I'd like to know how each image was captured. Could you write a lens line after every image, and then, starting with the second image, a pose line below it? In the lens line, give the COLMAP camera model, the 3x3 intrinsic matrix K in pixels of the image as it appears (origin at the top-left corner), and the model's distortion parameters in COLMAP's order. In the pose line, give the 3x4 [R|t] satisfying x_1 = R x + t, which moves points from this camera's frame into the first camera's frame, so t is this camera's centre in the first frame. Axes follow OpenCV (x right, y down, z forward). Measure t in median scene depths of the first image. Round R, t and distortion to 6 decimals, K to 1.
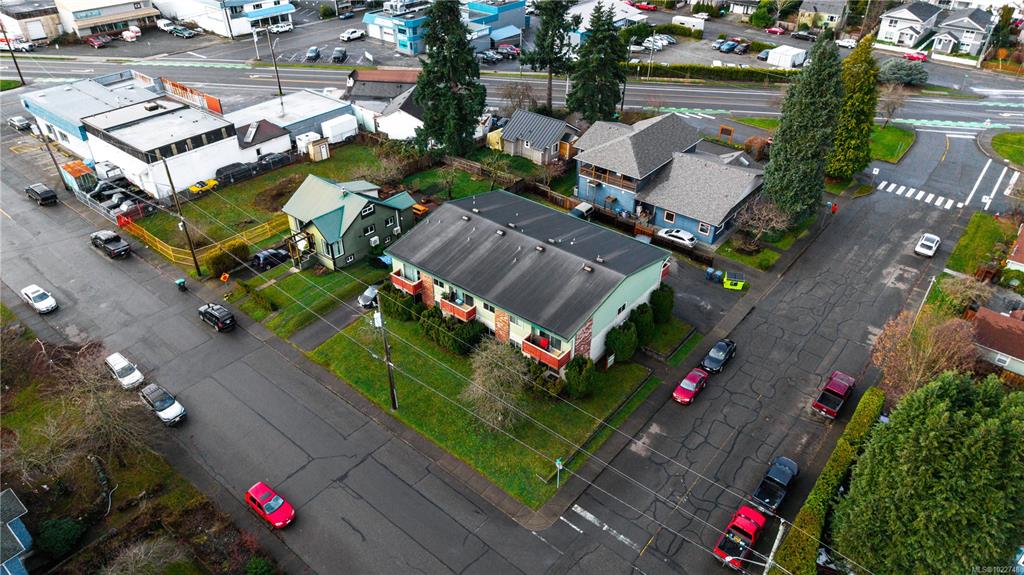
lens RADIAL K [[684.2, 0, 512.0], [0, 684.2, 287.5], [0, 0, 1]] dist [0.001197, -0.000990]
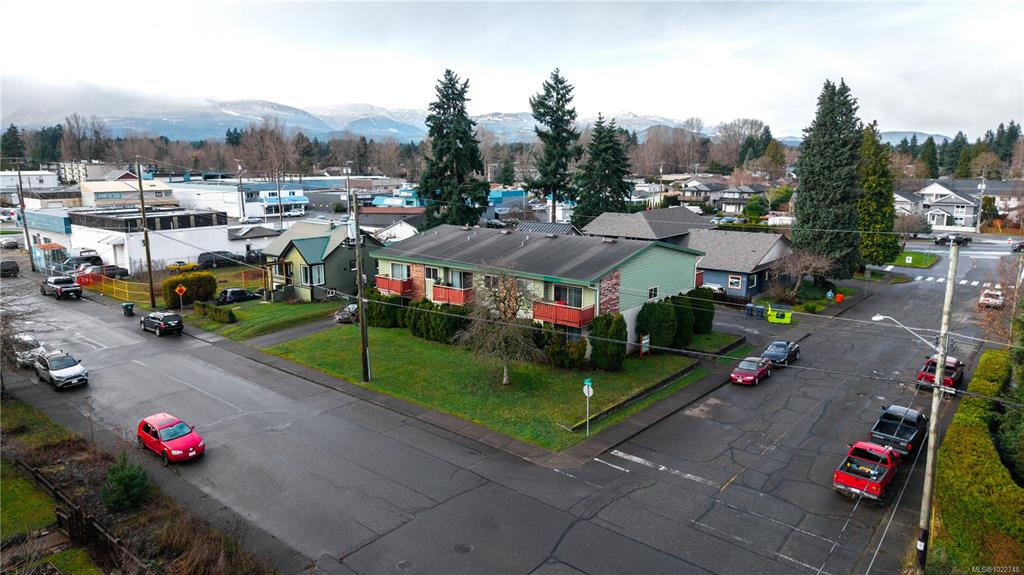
lens RADIAL K [[684.2, 0, 512.0], [0, 684.2, 287.5], [0, 0, 1]] dist [0.001197, -0.000990]
pose [[0.999894, -0.013607, -0.005116, -0.003038], [0.010505, 0.919561, -0.392806, 0.244411], [0.010049, 0.392711, 0.919607, 0.168958]]
